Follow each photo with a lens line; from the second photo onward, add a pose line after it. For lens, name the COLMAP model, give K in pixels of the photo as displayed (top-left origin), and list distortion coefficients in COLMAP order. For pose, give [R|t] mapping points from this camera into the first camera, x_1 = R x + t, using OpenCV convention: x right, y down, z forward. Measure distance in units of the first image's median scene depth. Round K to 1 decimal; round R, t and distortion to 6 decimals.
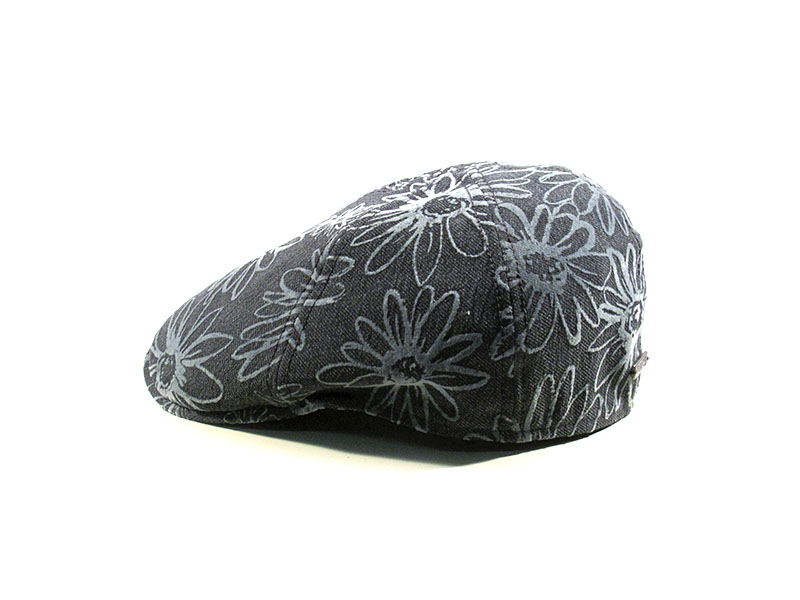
lens RADIAL K [[1459.8, 0, 400.0], [0, 1459.8, 300.0], [0, 0, 1]] dist [0.006766, -0.085678]
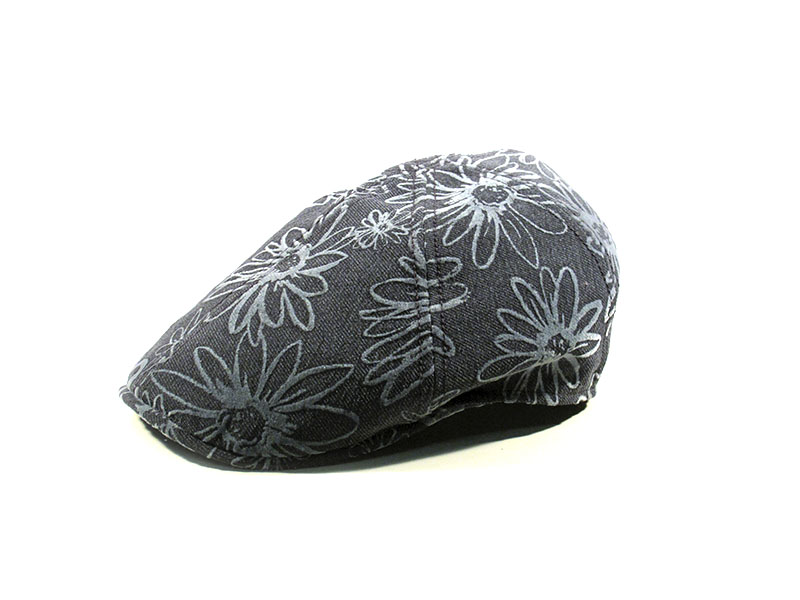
lens RADIAL K [[1459.8, 0, 400.0], [0, 1459.8, 300.0], [0, 0, 1]] dist [0.006766, -0.085678]
pose [[0.658949, -0.176742, 0.731128, -0.809838], [0.190486, 0.979528, 0.065109, -0.073458], [-0.727669, 0.096366, 0.679126, 0.356674]]
